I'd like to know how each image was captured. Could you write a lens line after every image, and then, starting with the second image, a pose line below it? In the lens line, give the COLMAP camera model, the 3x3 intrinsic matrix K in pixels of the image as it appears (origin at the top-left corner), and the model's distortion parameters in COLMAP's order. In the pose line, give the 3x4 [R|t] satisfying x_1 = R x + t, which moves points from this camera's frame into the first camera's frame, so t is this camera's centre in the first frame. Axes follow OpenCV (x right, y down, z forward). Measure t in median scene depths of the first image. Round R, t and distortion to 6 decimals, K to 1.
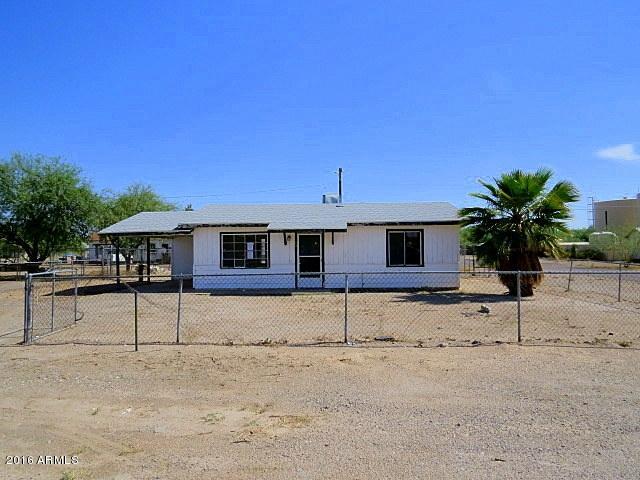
lens RADIAL K [[465.8, 0, 318.7], [0, 465.8, 240.1], [0, 0, 1]] dist [-0.010875, -0.006684]
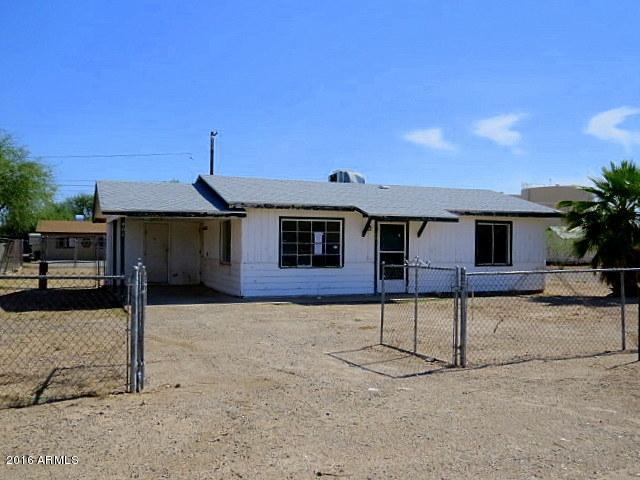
lens RADIAL K [[639.3, 0, 322.3], [0, 639.3, 239.1], [0, 0, 1]] dist [-0.072517, 0.000000]
pose [[0.916893, 0.021317, 0.398564, -0.545961], [-0.024364, 0.999700, 0.002580, 0.013850], [-0.398390, -0.012076, 0.917137, 0.083949]]
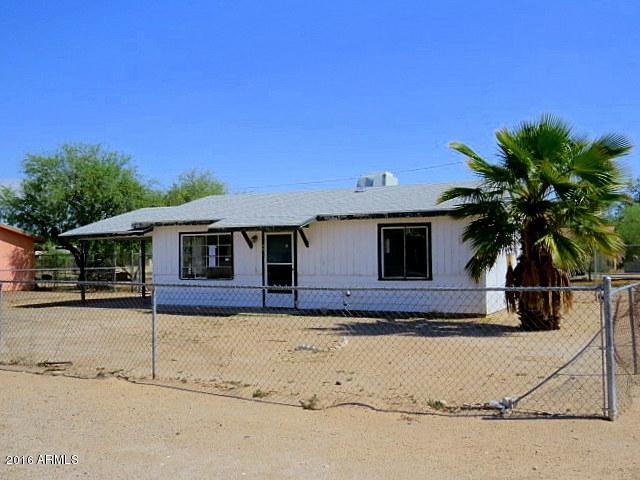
lens RADIAL K [[680.1, 0, 337.7], [0, 680.1, 233.4], [0, 0, 1]] dist [-0.036539, 0.000000]
pose [[0.913947, -0.014810, -0.405563, 0.491809], [0.010002, 0.999852, -0.013972, 0.003379], [0.405710, 0.008714, 0.913960, 0.076967]]
